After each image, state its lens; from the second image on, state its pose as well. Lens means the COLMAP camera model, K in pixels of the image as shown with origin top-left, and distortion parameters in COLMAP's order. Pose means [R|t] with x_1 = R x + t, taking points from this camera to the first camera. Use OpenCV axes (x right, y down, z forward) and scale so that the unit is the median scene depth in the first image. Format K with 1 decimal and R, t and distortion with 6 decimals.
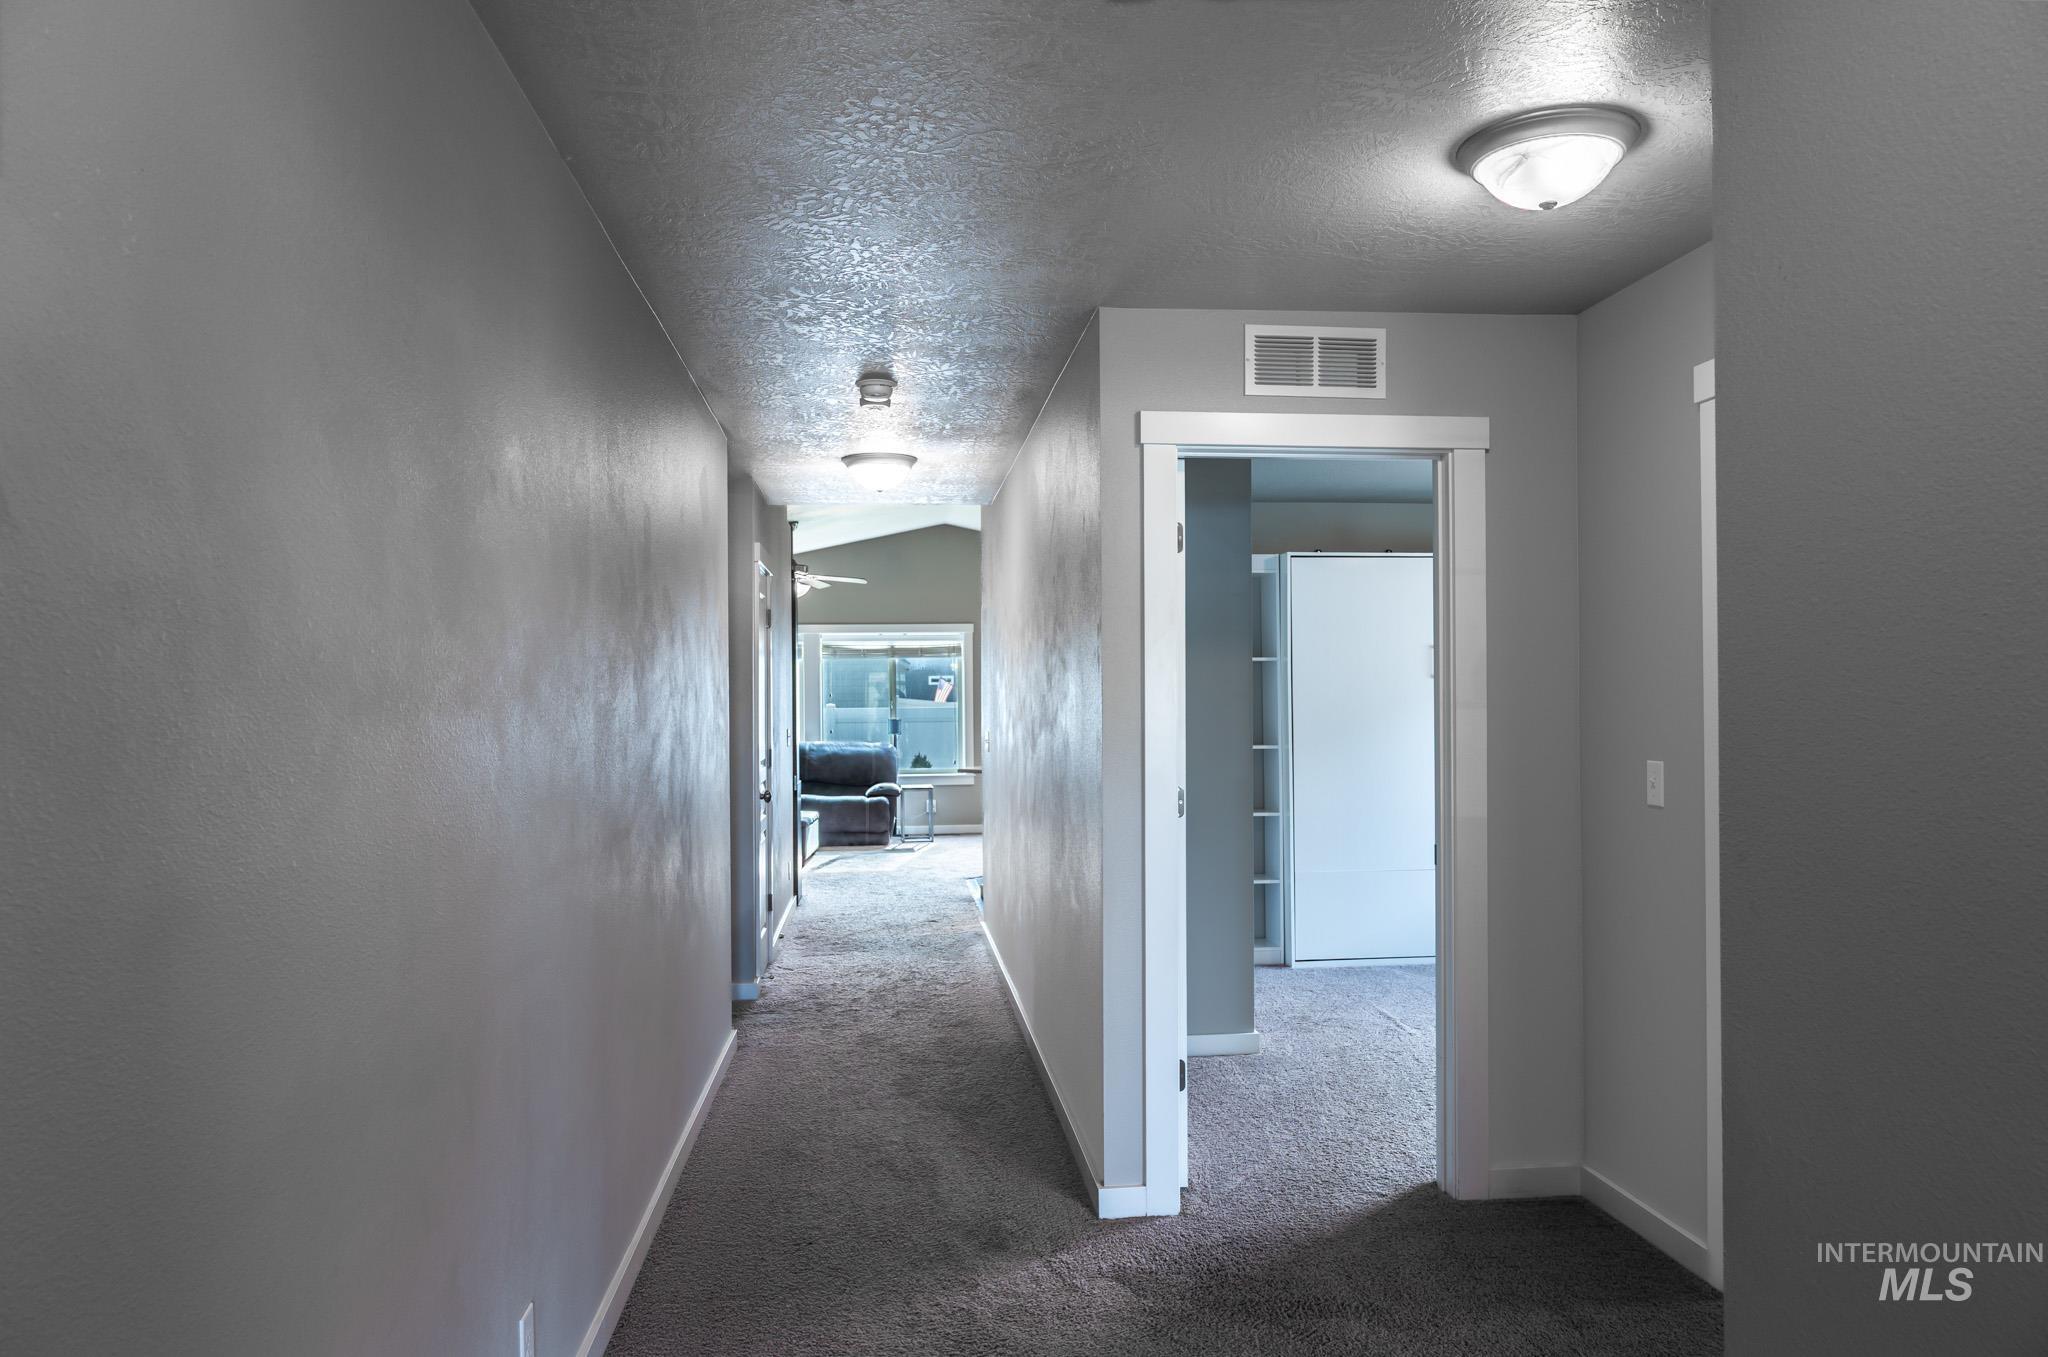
lens RADIAL K [[1369.5, 0, 1024.4], [0, 1369.5, 682.1], [0, 0, 1]] dist [-0.022080, 0.001770]
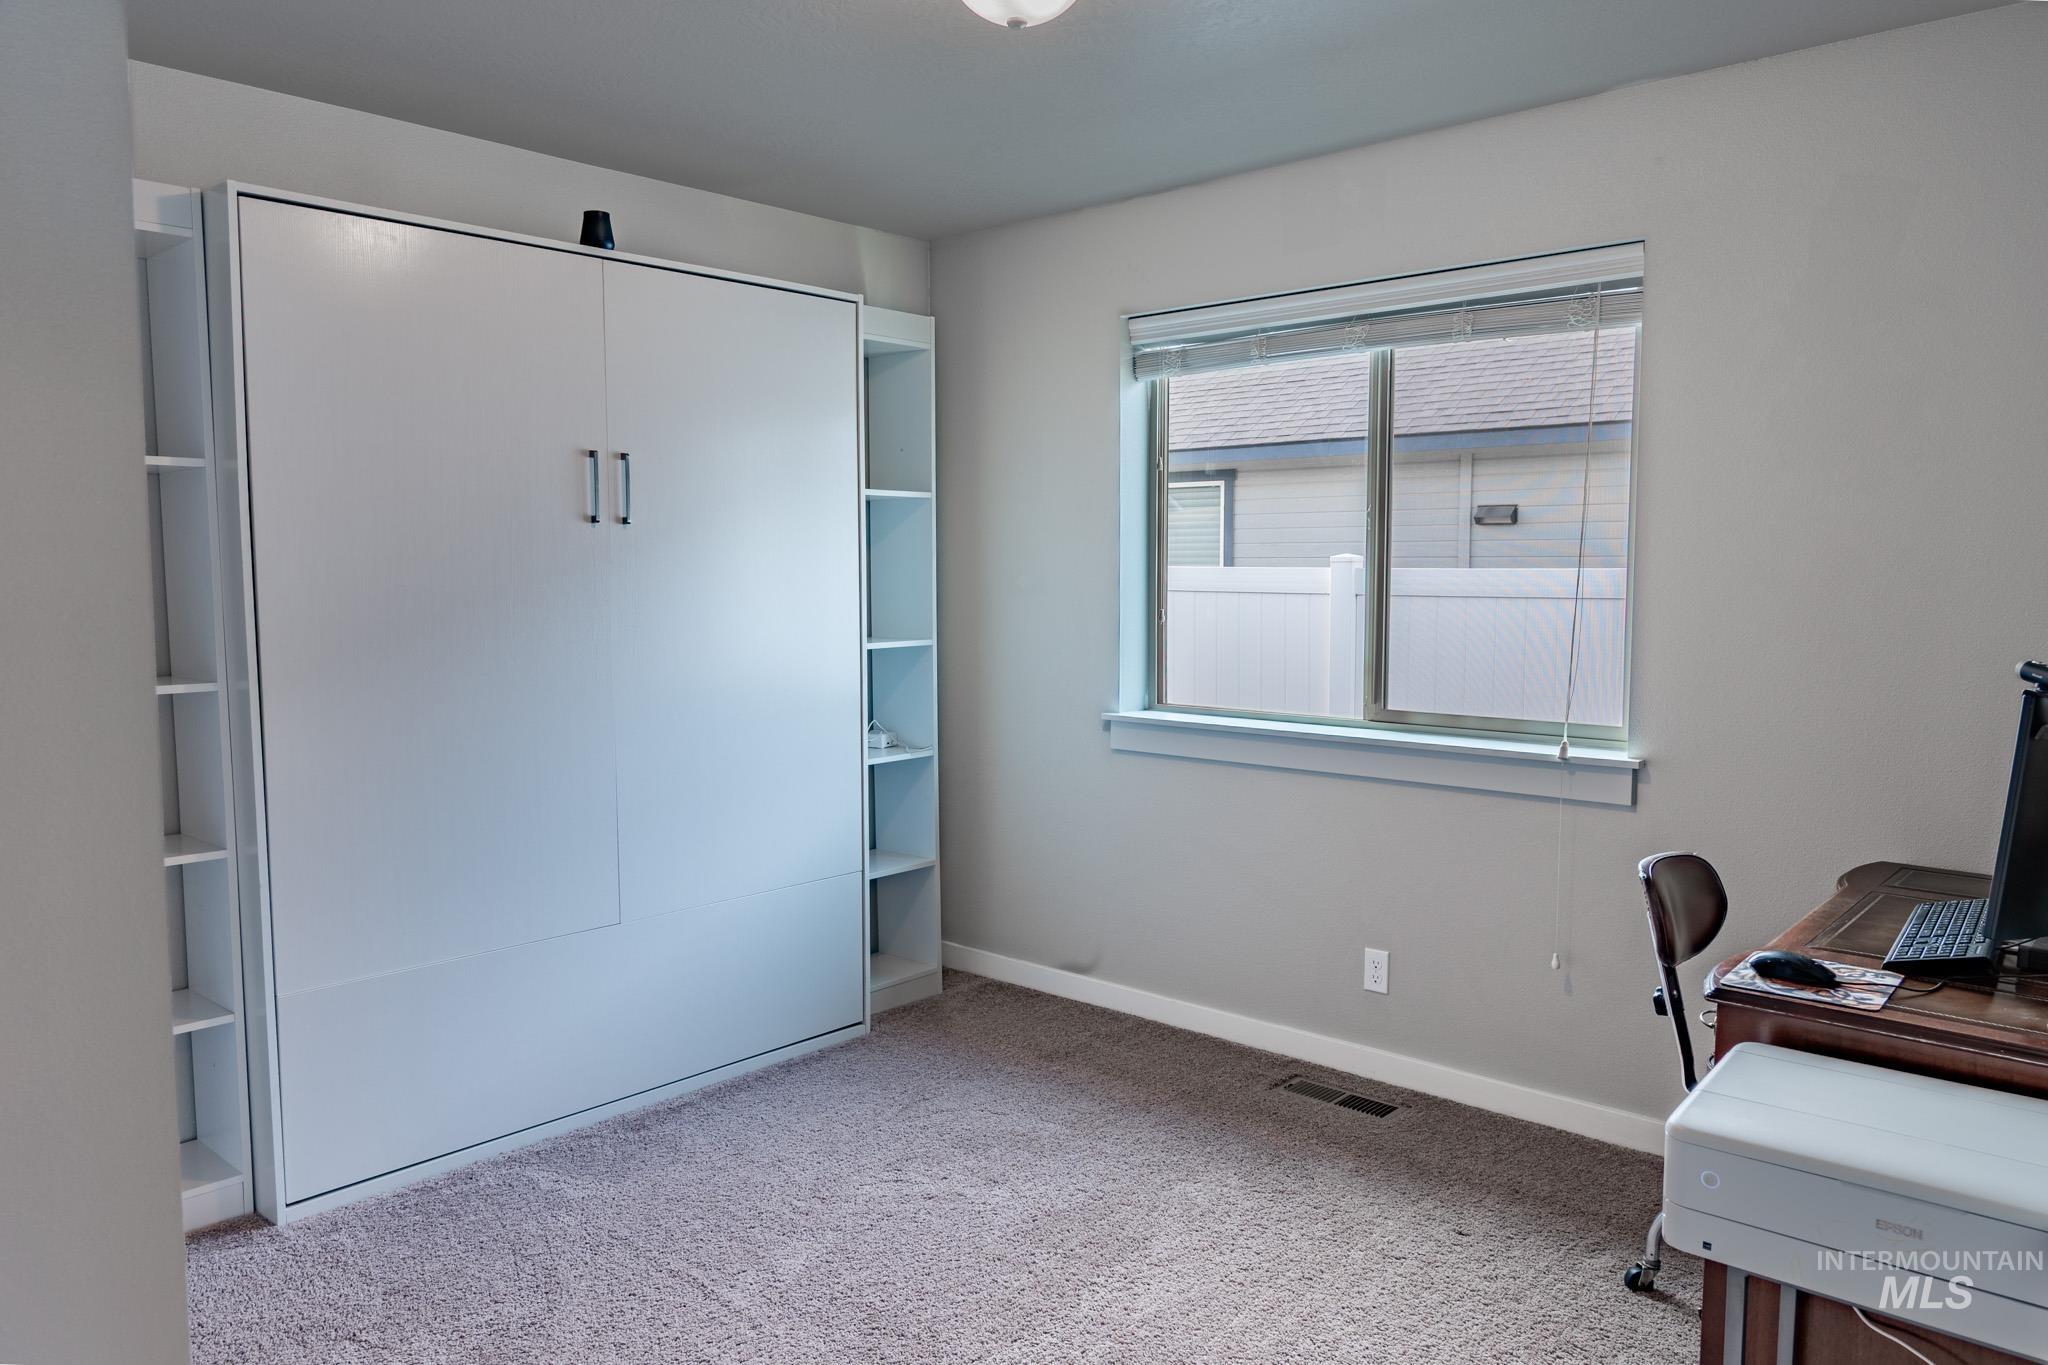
lens RADIAL K [[1369.5, 0, 1023.4], [0, 1369.5, 687.3], [0, 0, 1]] dist [-0.022080, 0.001770]
pose [[0.767289, -0.043982, 0.639791, 0.113753], [-0.006886, 0.997023, 0.076798, 0.016350], [-0.641264, -0.063331, 0.764702, 0.554883]]
